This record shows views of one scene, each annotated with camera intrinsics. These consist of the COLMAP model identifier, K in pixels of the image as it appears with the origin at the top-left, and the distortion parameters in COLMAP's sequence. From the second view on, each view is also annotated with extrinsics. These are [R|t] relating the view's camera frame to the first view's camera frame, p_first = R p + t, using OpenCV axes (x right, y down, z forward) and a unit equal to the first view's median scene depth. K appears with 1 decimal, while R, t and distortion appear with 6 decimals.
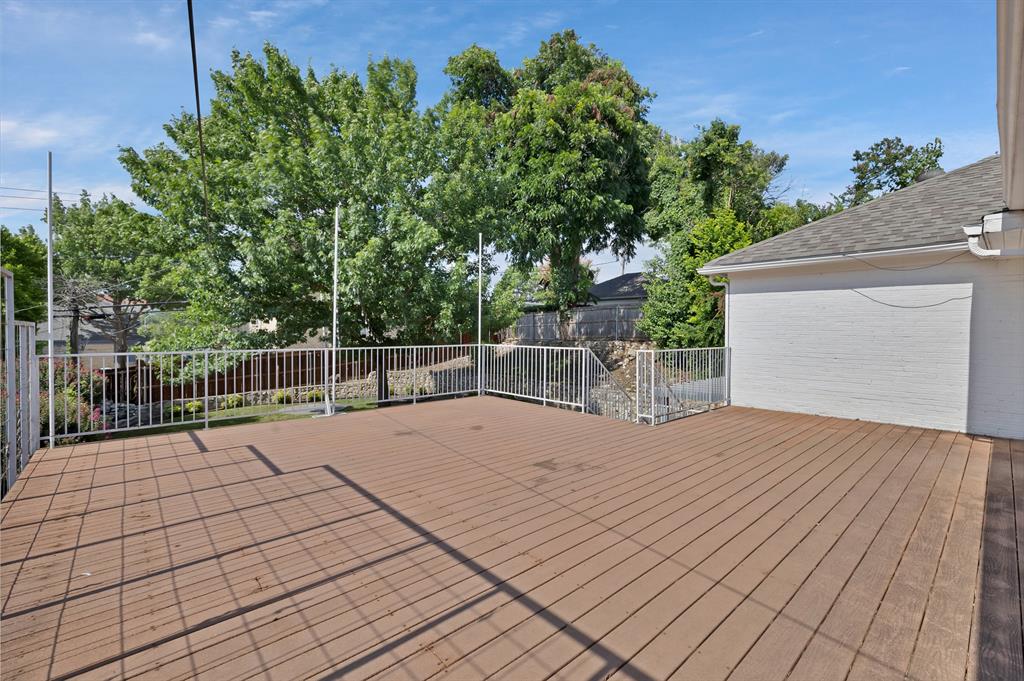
lens RADIAL K [[442.9, 0, 512.0], [0, 442.9, 336.2], [0, 0, 1]] dist [-0.000372, -0.000131]
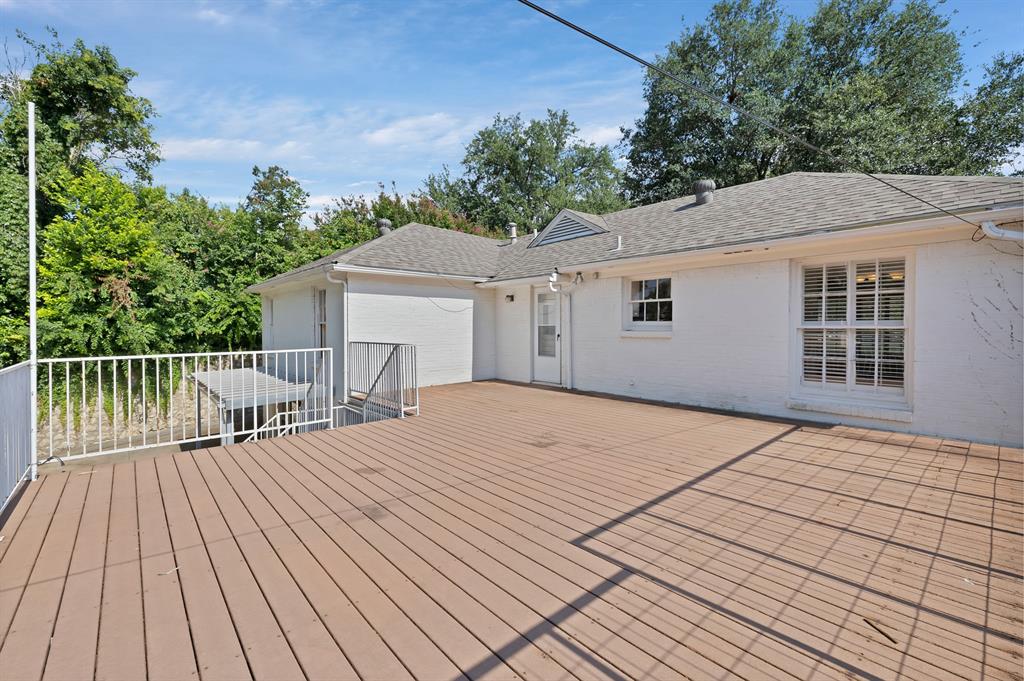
lens RADIAL K [[442.9, 0, 511.8], [0, 442.9, 334.3], [0, 0, 1]] dist [-0.000372, -0.000131]
pose [[-0.012683, -0.021721, 0.999684, -1.364460], [0.018788, 0.999582, 0.021957, -0.021894], [-0.999743, 0.019060, -0.012270, 1.432419]]
